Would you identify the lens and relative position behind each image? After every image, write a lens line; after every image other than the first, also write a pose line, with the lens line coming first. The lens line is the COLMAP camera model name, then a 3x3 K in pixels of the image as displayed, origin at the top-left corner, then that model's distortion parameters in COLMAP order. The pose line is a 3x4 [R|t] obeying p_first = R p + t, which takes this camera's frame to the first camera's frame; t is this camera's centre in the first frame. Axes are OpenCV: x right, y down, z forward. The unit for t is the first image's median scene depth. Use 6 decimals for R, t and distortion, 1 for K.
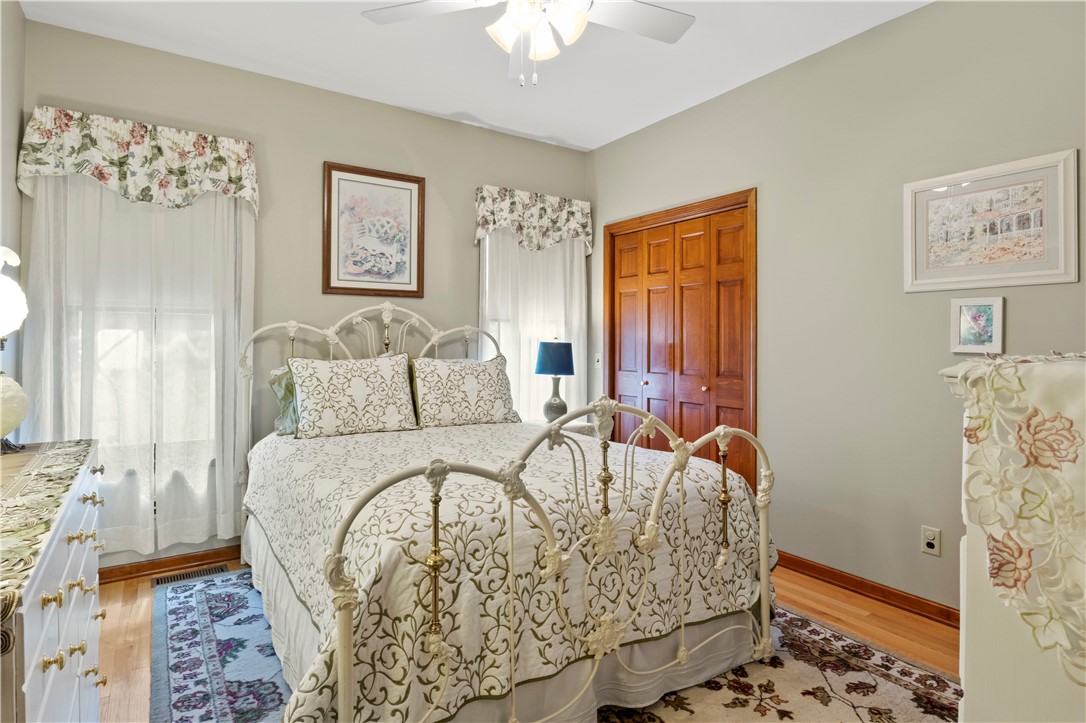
lens RADIAL K [[584.2, 0, 538.0], [0, 584.2, 352.0], [0, 0, 1]] dist [-0.006890, 0.000103]
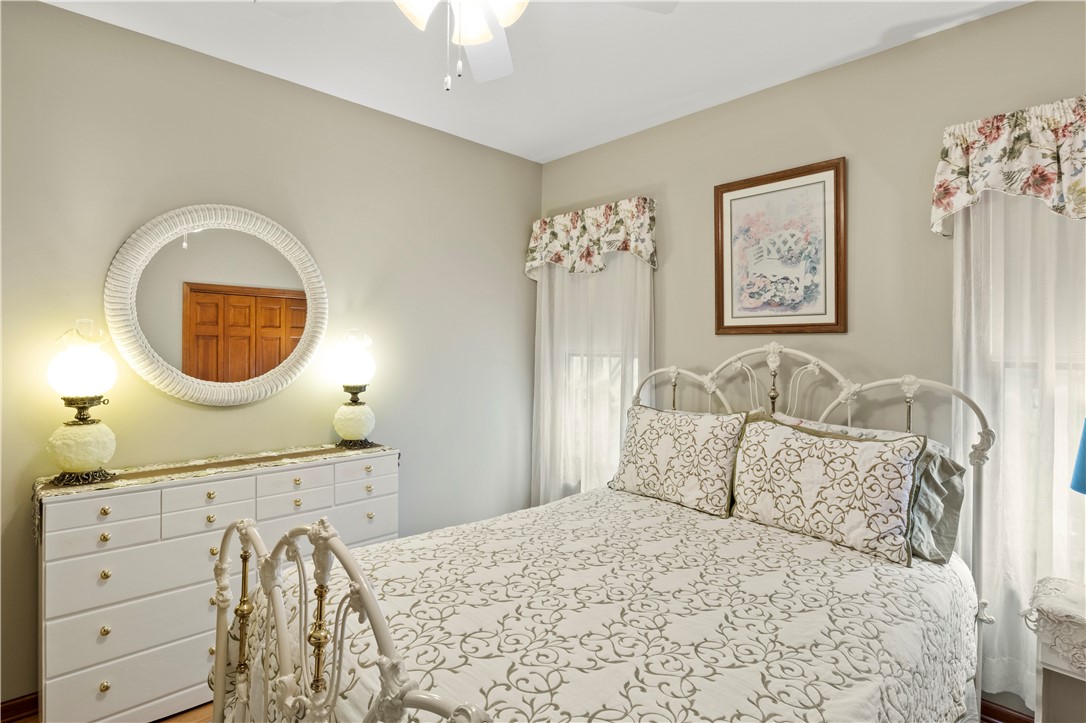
lens RADIAL K [[555.5, 0, 538.4], [0, 555.5, 352.8], [0, 0, 1]] dist [0.003093, 0.000049]
pose [[0.163404, 0.012865, -0.986475, 0.410028], [-0.018514, 0.999779, 0.009971, -0.072846], [0.986386, 0.016634, 0.163606, 0.572080]]
